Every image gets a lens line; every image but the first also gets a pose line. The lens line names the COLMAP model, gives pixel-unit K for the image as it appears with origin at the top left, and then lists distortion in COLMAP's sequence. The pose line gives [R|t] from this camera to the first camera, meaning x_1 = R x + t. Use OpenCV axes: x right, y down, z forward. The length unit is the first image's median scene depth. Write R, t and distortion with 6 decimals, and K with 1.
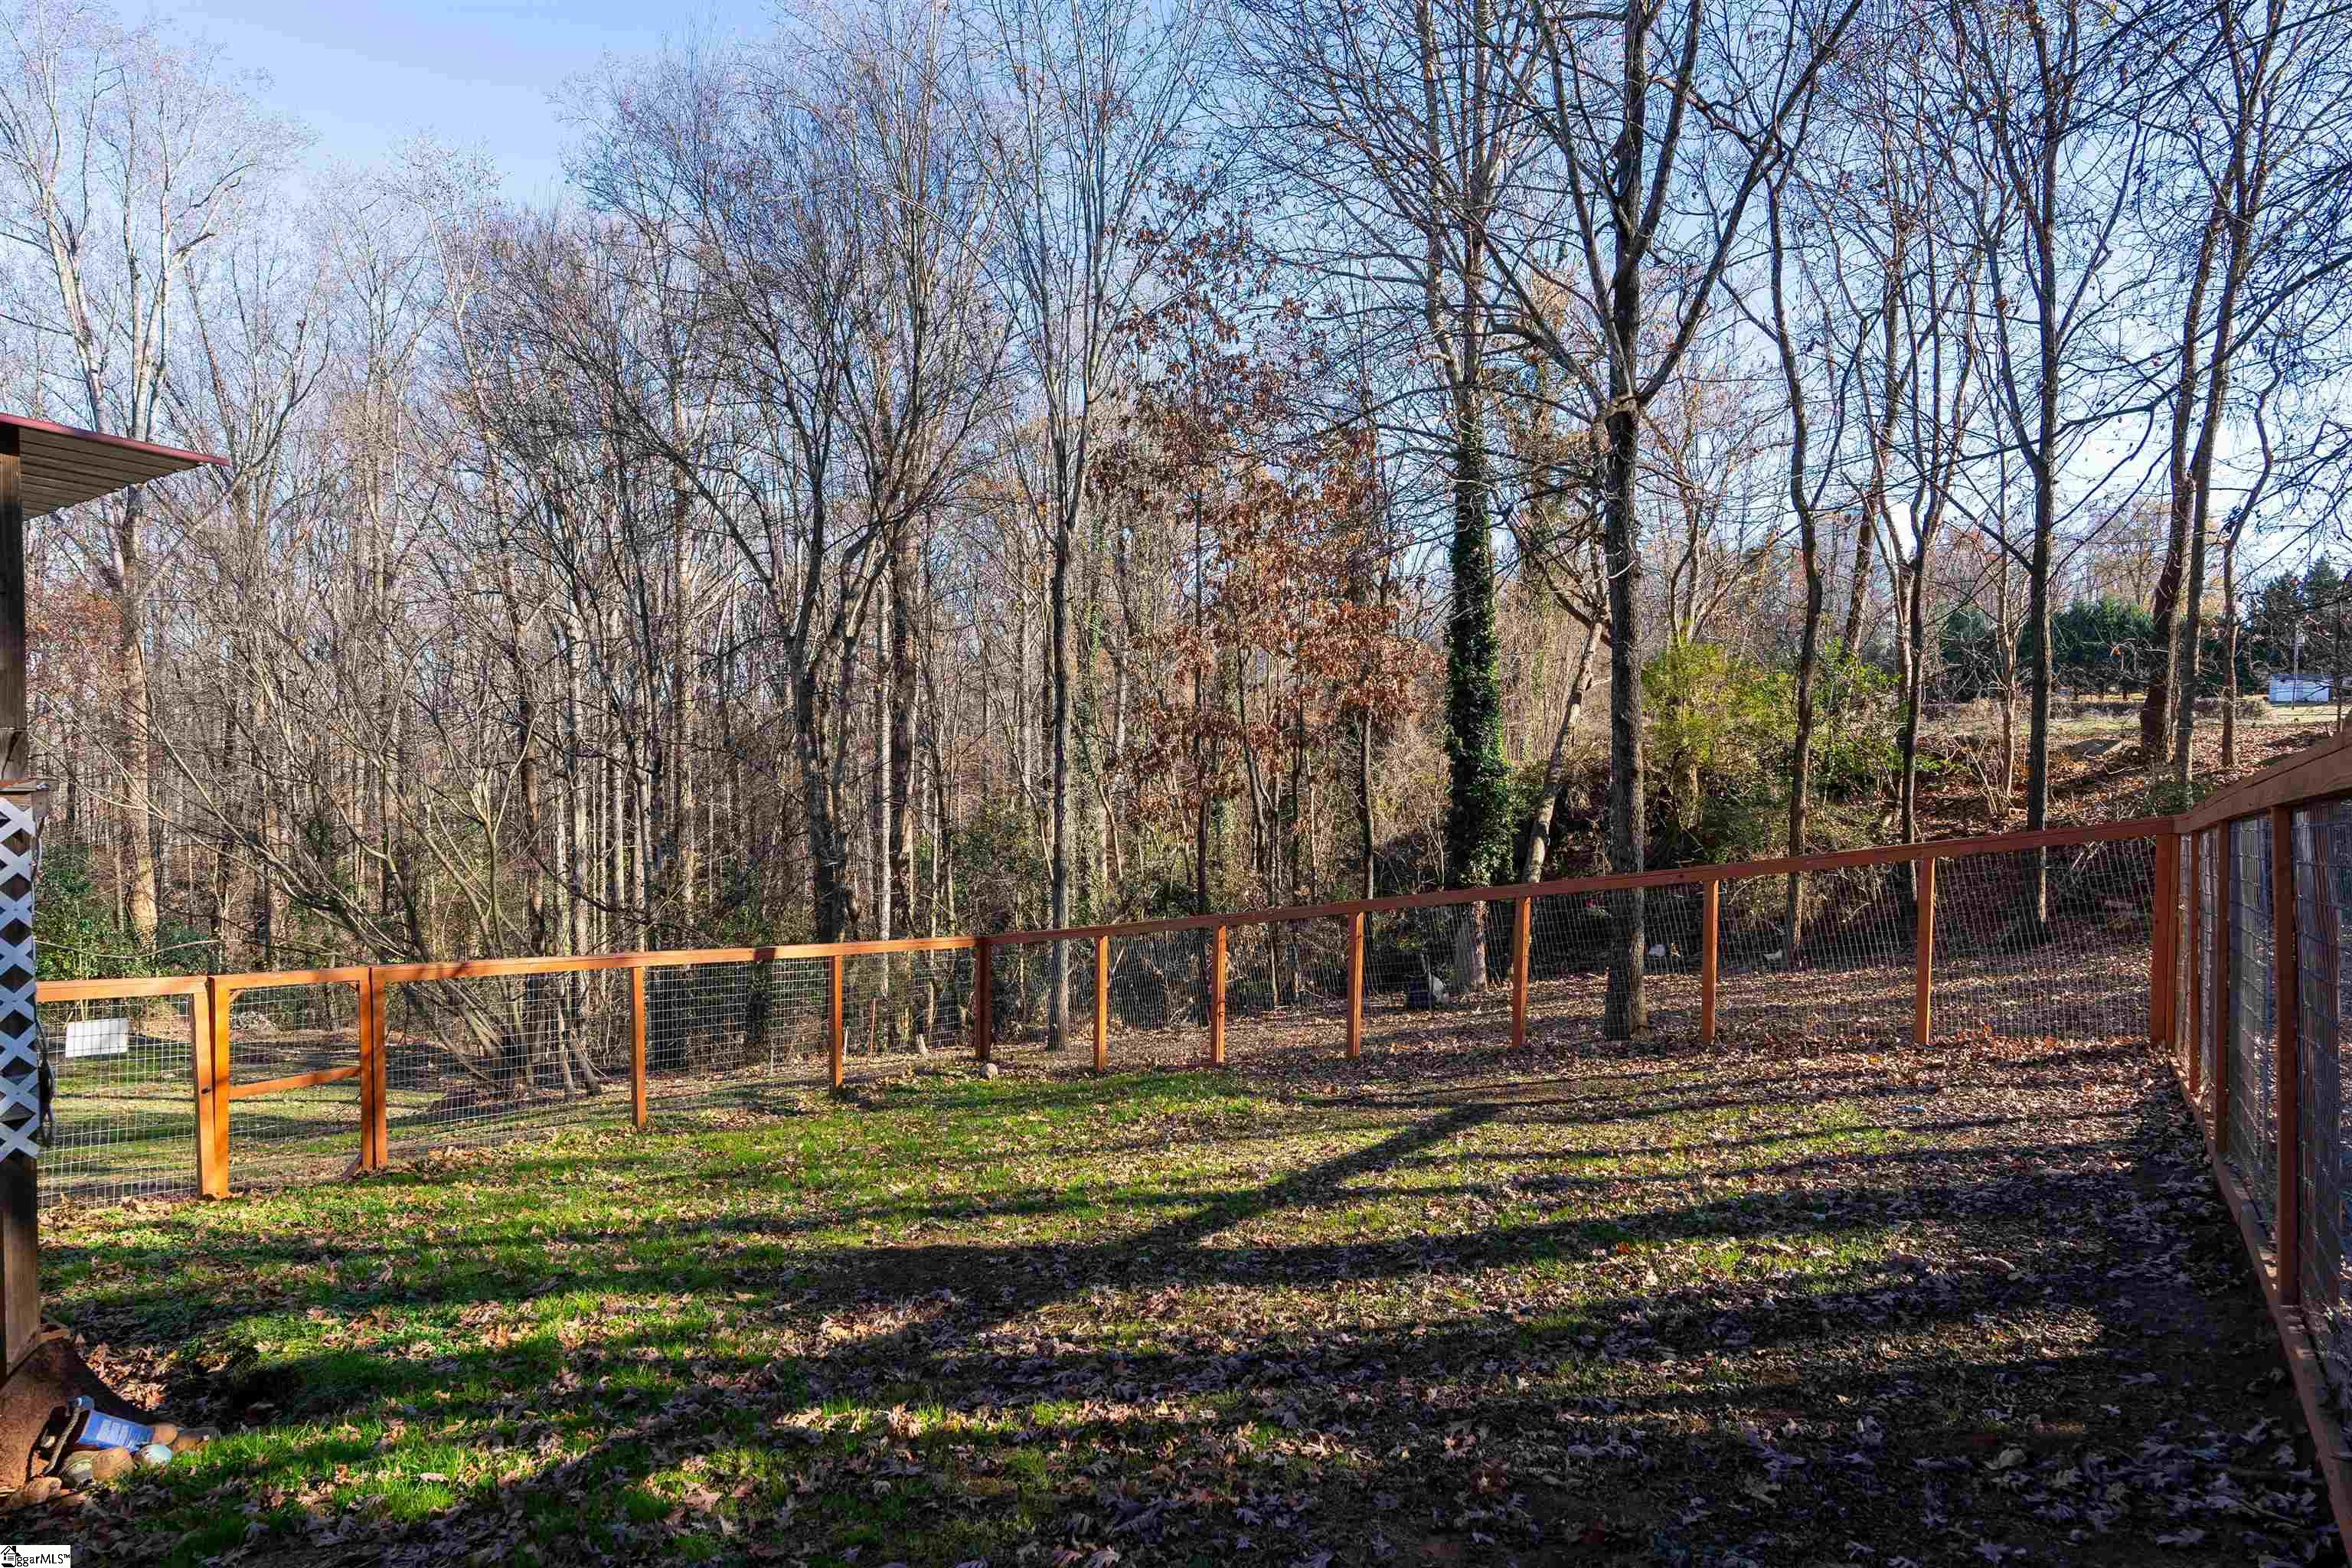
lens RADIAL K [[1289.2, 0, 1117.8], [0, 1289.2, 779.9], [0, 0, 1]] dist [-0.005800, 0.001677]
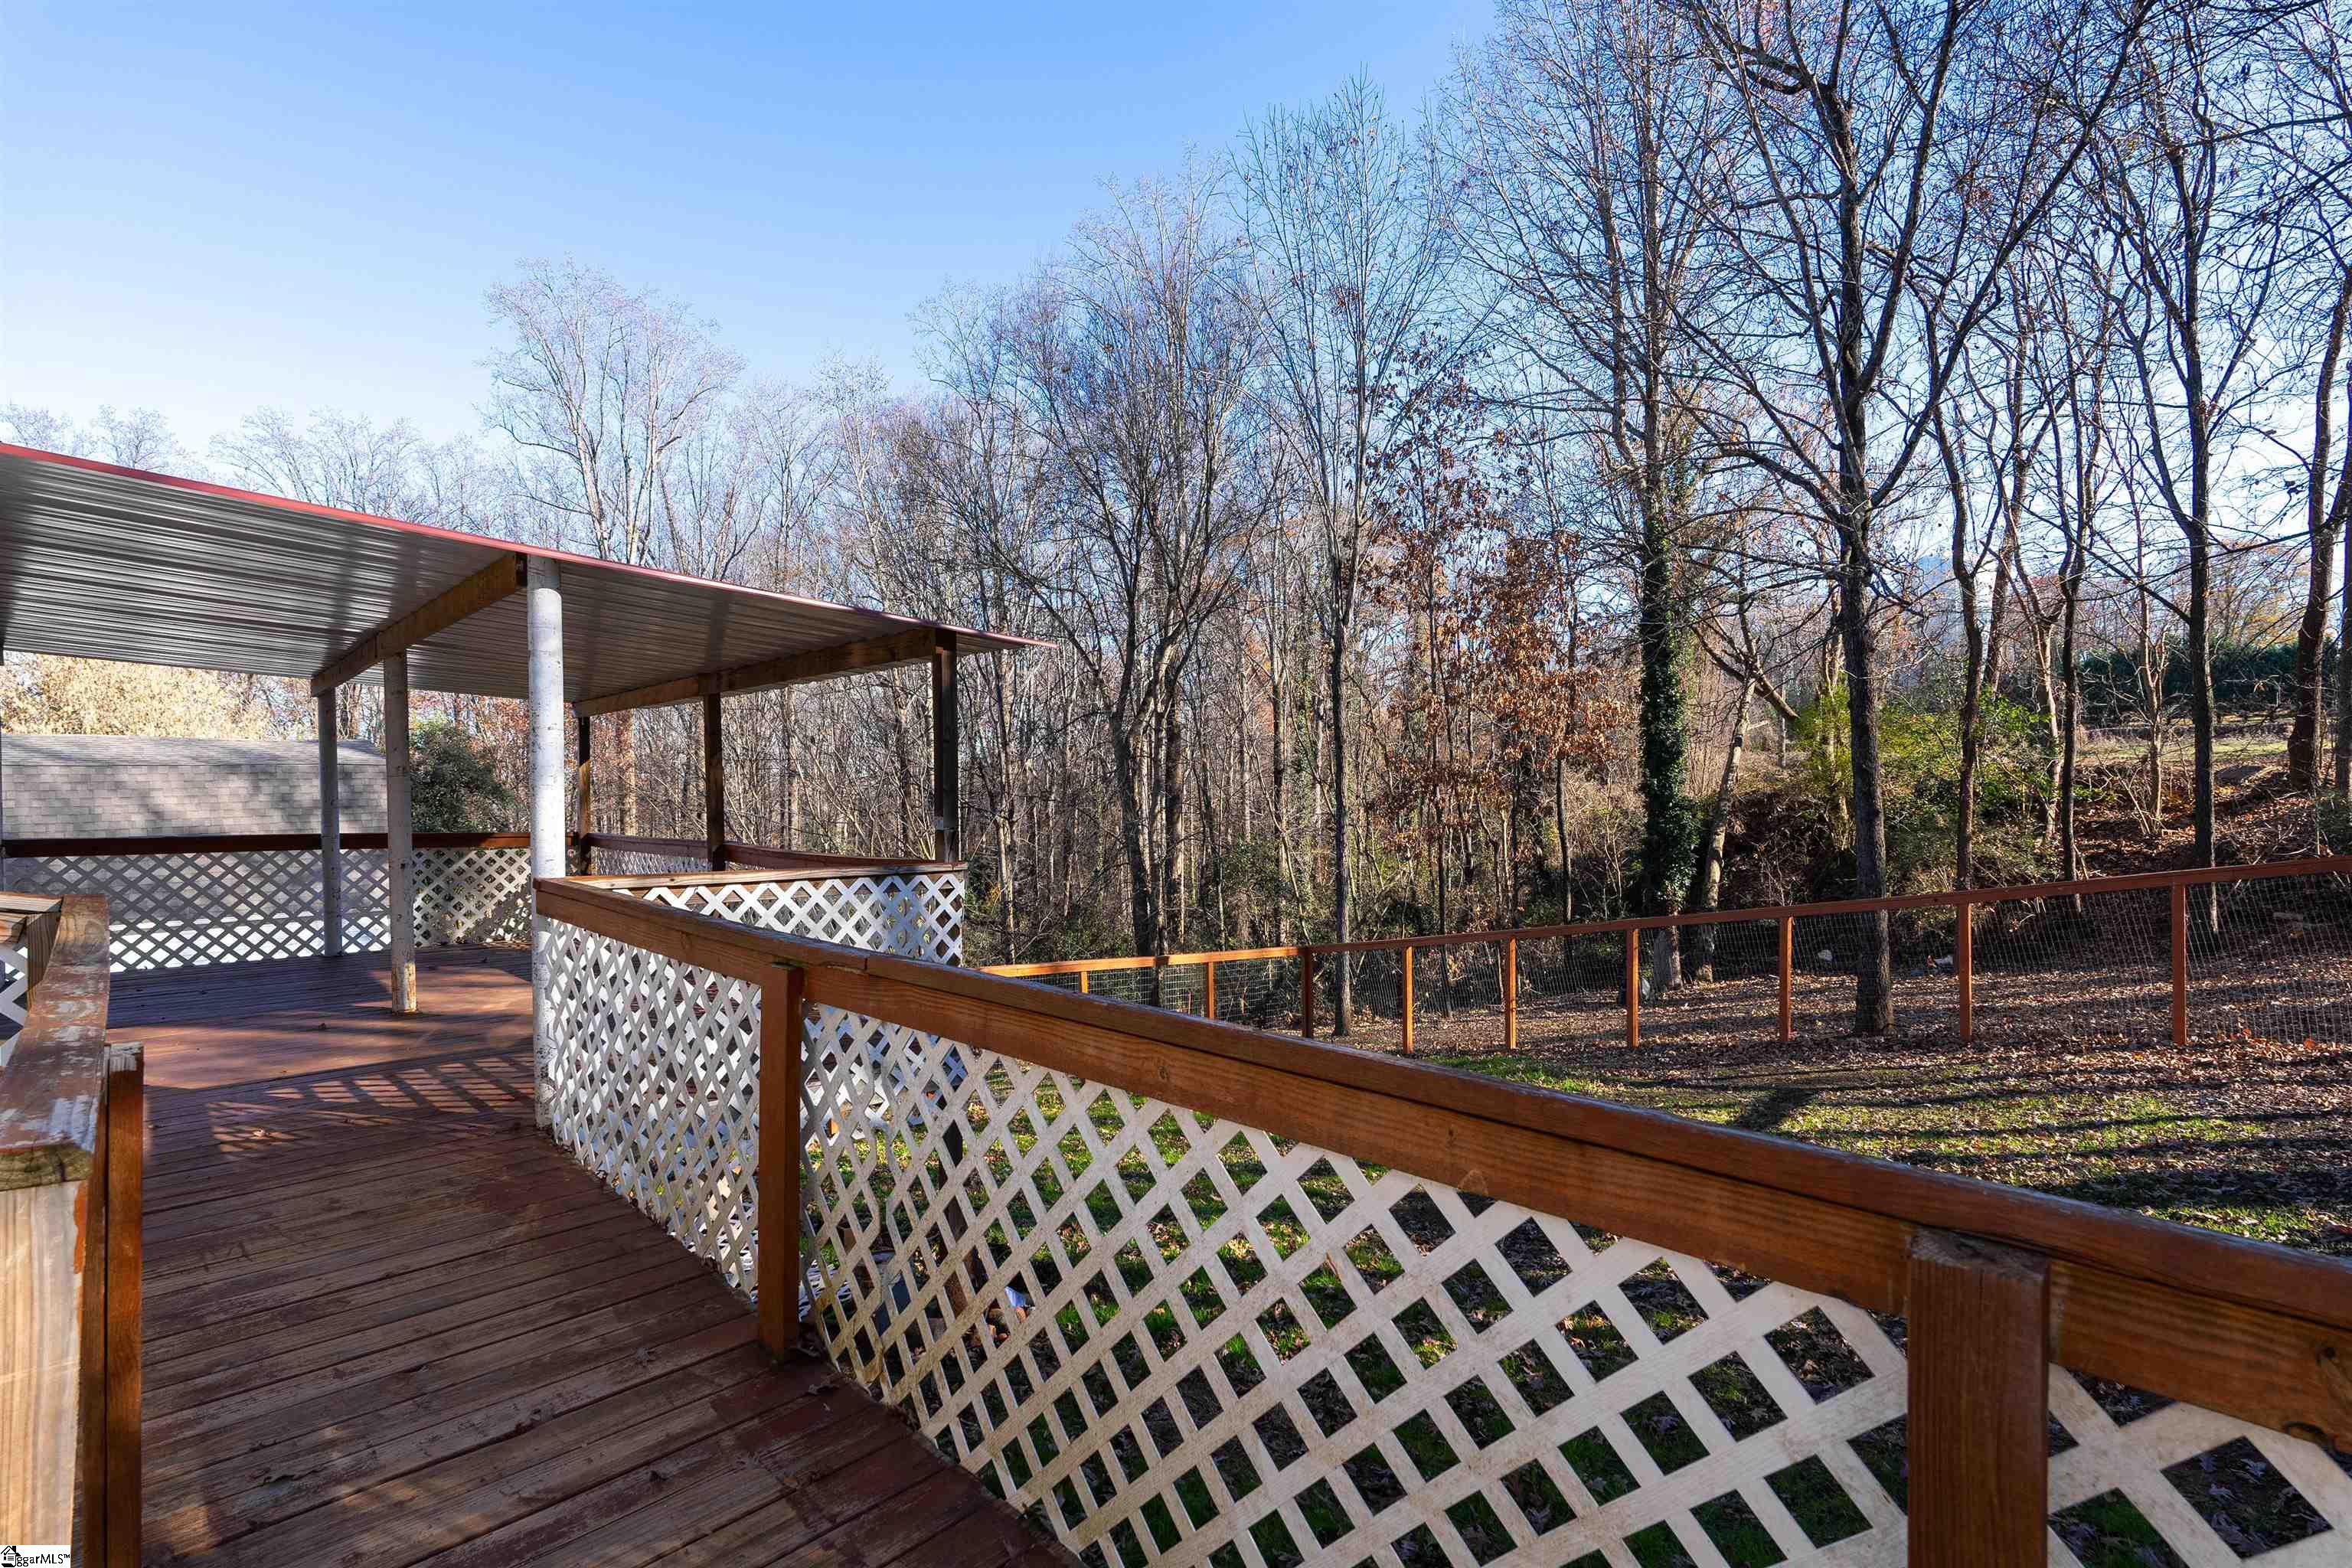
lens RADIAL K [[1025.7, 0, 1163.5], [0, 1025.7, 779.3], [0, 0, 1]] dist [-0.003387, -0.000618]
pose [[0.988753, -0.021727, -0.147968, -0.049033], [0.016532, 0.999206, -0.036250, -0.005394], [0.148638, 0.033396, 0.988328, -0.019471]]
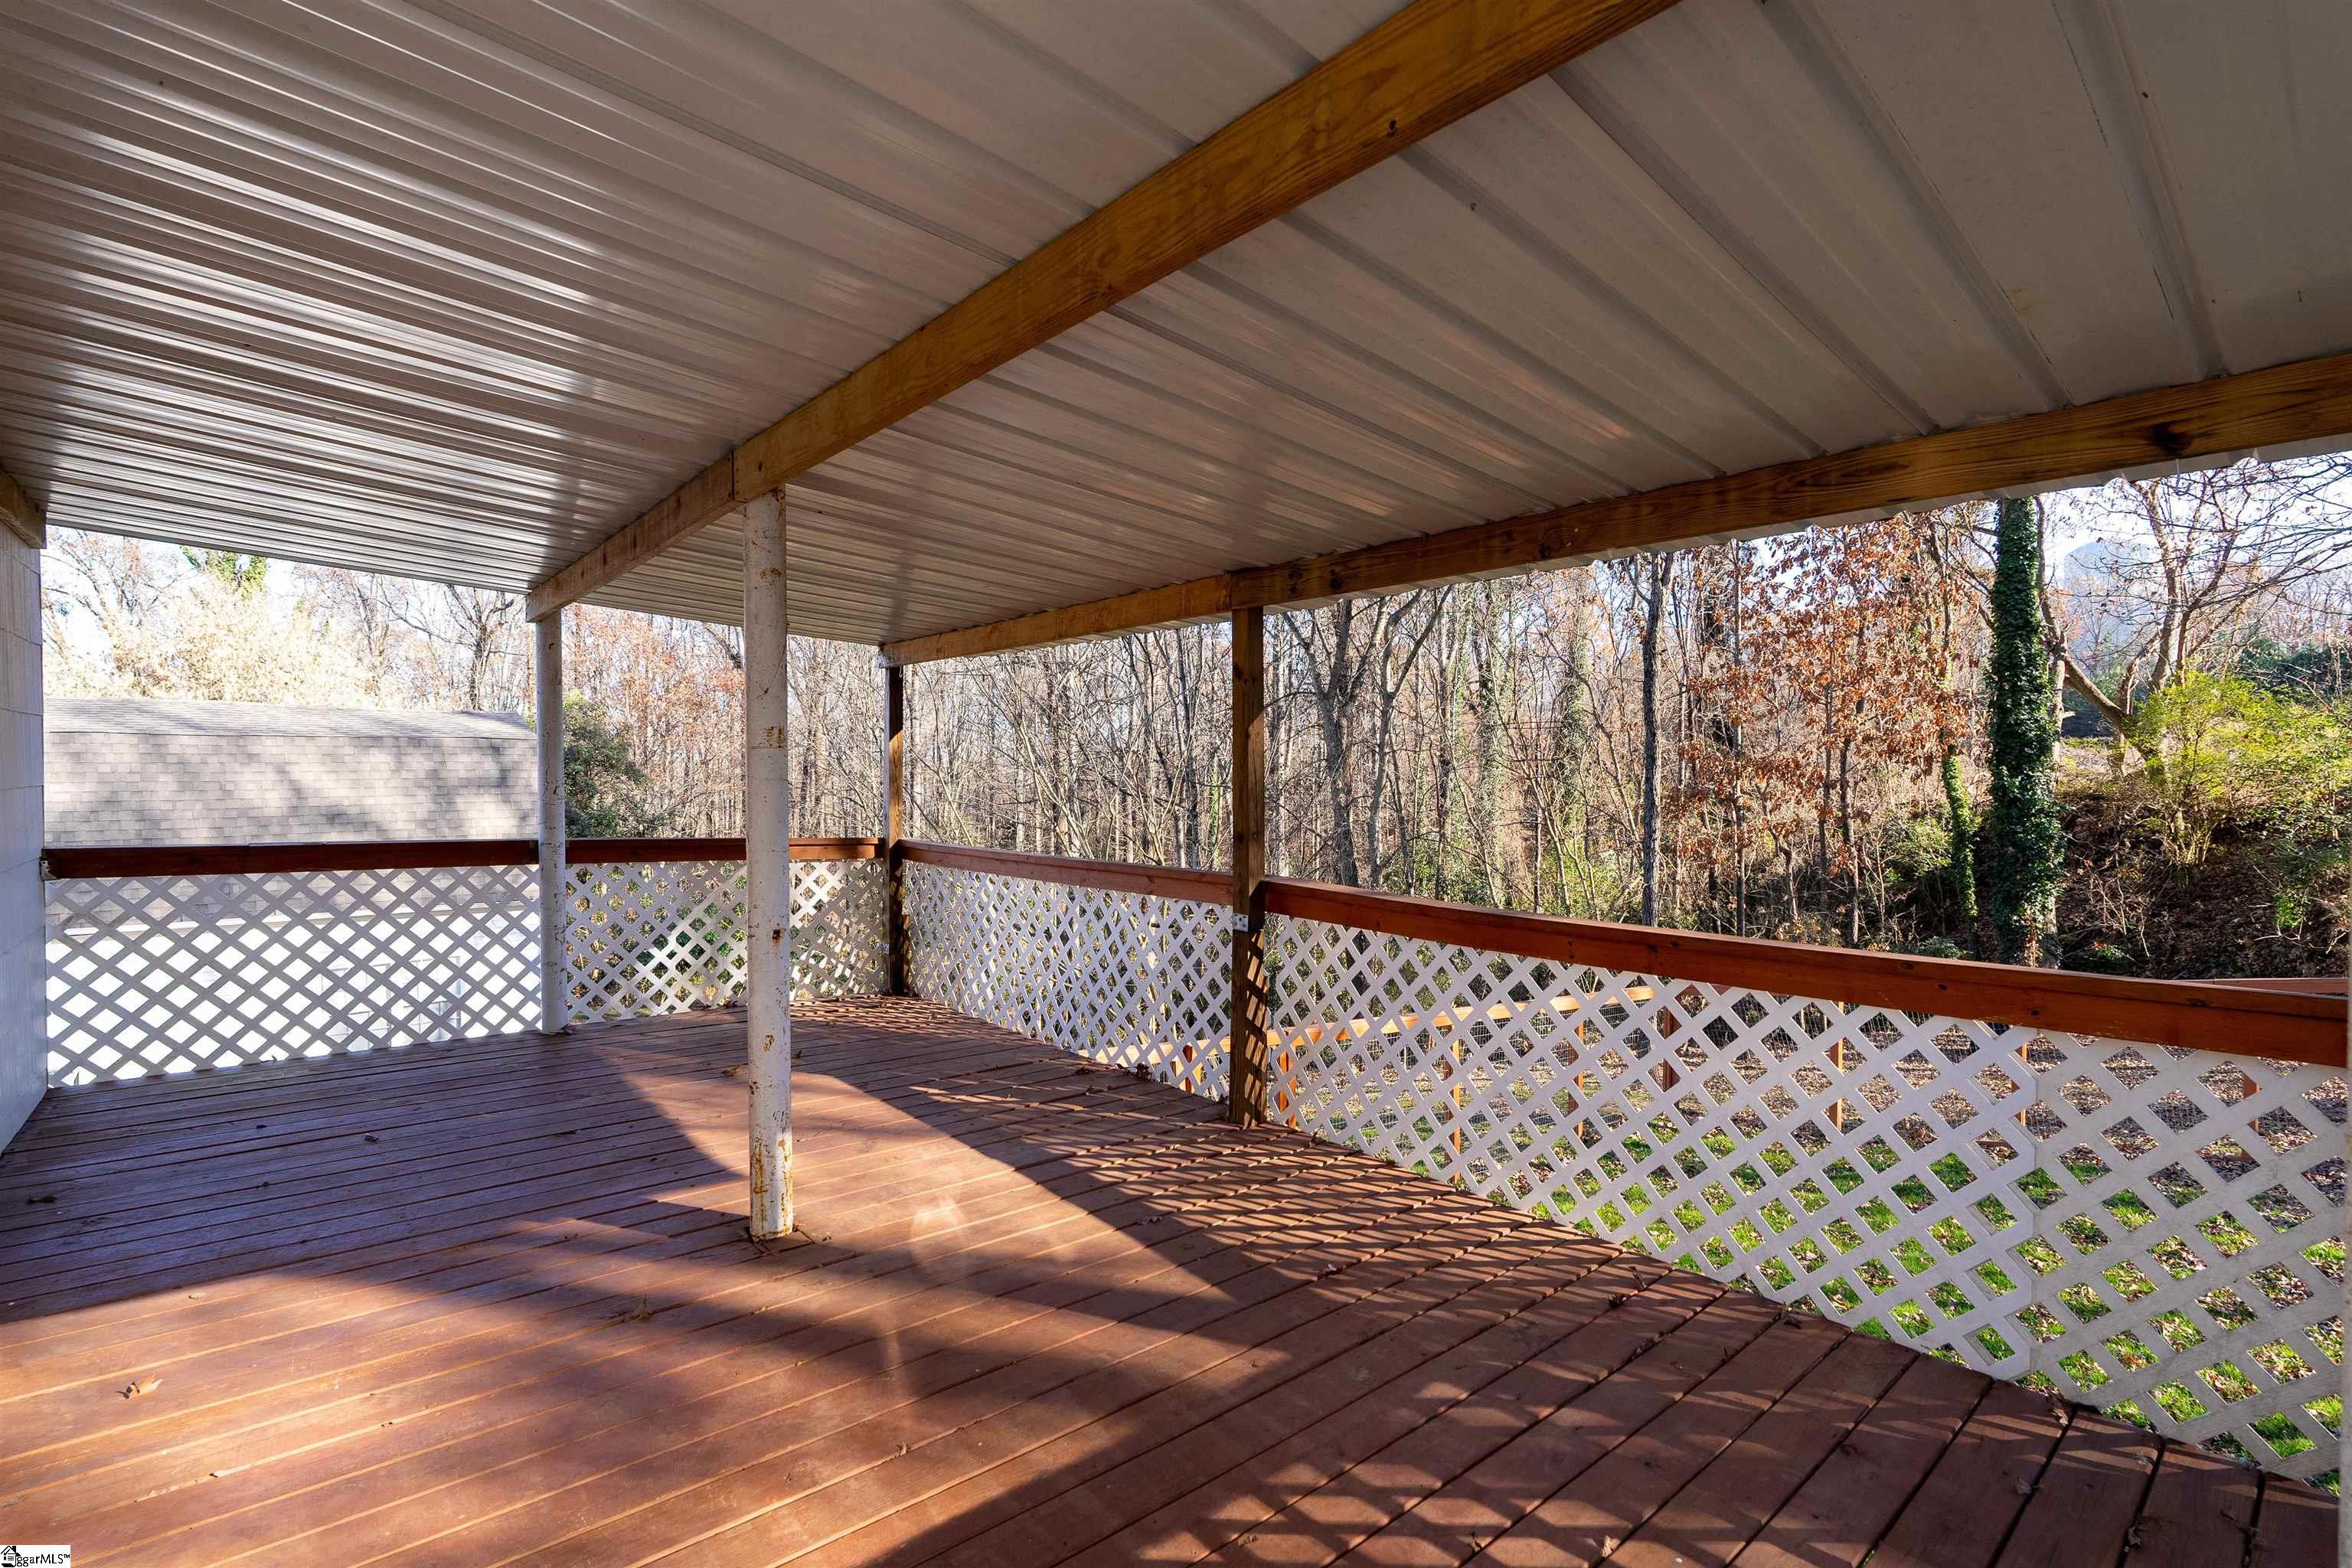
lens RADIAL K [[1025.7, 0, 1167.9], [0, 1025.7, 772.3], [0, 0, 1]] dist [-0.003387, -0.000618]
pose [[0.975937, -0.004928, -0.217995, -0.180277], [-0.002096, 0.999486, -0.031979, -0.010775], [0.218041, 0.031666, 0.975426, 0.078953]]
